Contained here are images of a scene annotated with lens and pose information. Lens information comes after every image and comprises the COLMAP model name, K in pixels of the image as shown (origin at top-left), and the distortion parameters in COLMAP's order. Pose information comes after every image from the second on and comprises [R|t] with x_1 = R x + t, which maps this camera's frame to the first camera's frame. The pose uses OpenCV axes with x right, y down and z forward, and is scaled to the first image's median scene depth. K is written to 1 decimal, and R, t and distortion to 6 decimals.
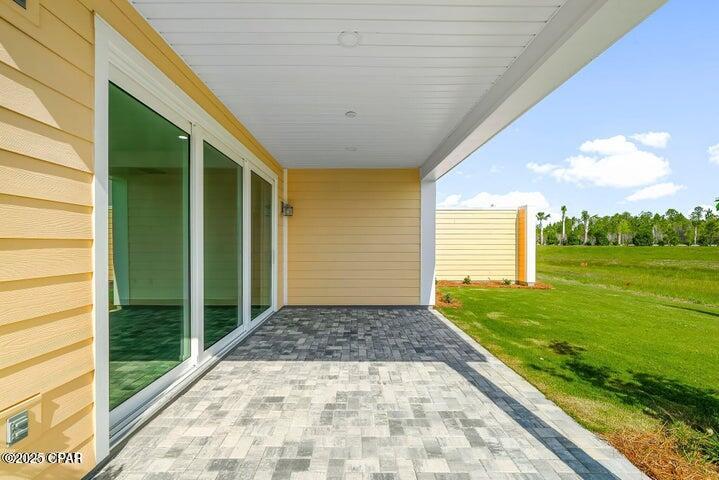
lens RADIAL K [[268.2, 0, 357.6], [0, 268.2, 242.7], [0, 0, 1]] dist [0.000133, 0.000117]
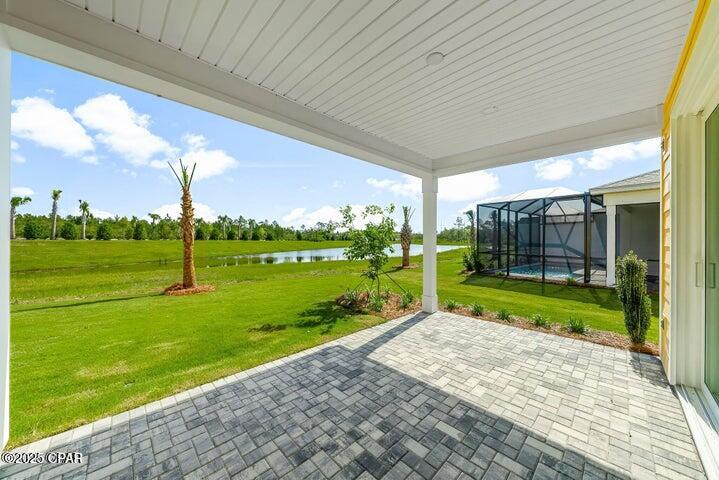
lens RADIAL K [[255.4, 0, 370.3], [0, 255.4, 238.7], [0, 0, 1]] dist [0.001187, 0.000084]
pose [[-0.695464, -0.008436, 0.718511, -0.379342], [-0.013506, 0.999908, -0.001334, -0.010850], [-0.718434, -0.010632, -0.695514, 1.604557]]
